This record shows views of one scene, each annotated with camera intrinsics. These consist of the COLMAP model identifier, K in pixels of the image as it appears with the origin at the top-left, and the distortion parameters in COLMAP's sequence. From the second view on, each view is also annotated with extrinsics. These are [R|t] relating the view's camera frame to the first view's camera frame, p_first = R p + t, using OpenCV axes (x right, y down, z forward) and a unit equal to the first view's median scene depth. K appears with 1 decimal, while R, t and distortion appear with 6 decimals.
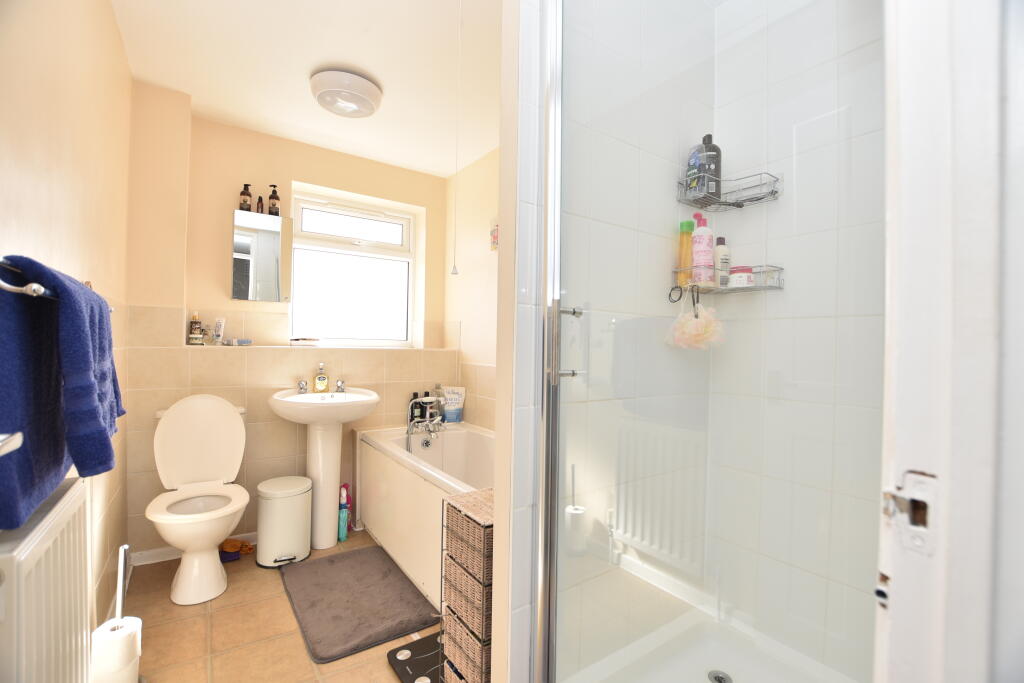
lens RADIAL K [[451.4, 0, 509.6], [0, 451.4, 343.2], [0, 0, 1]] dist [-0.000218, -0.000053]
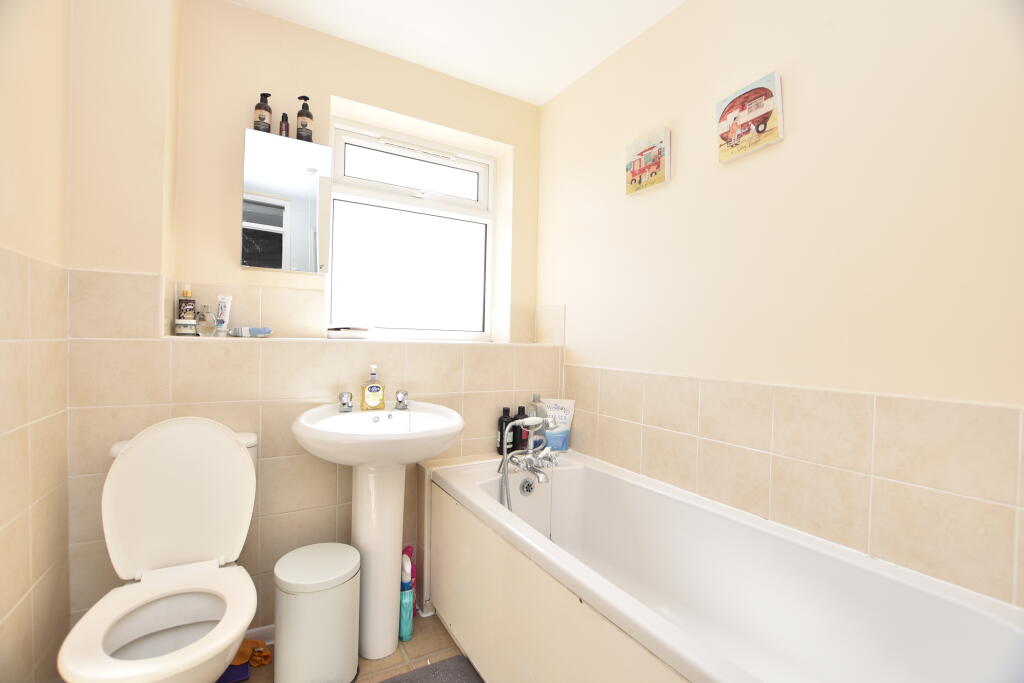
lens RADIAL K [[443.3, 0, 512.0], [0, 443.3, 341.5], [0, 0, 1]] dist [-0.011390, 0.000085]
pose [[0.997954, 0.006360, -0.063617, -0.176220], [-0.005823, 0.999946, 0.008624, 0.003793], [0.063668, -0.008236, 0.997937, 0.373710]]
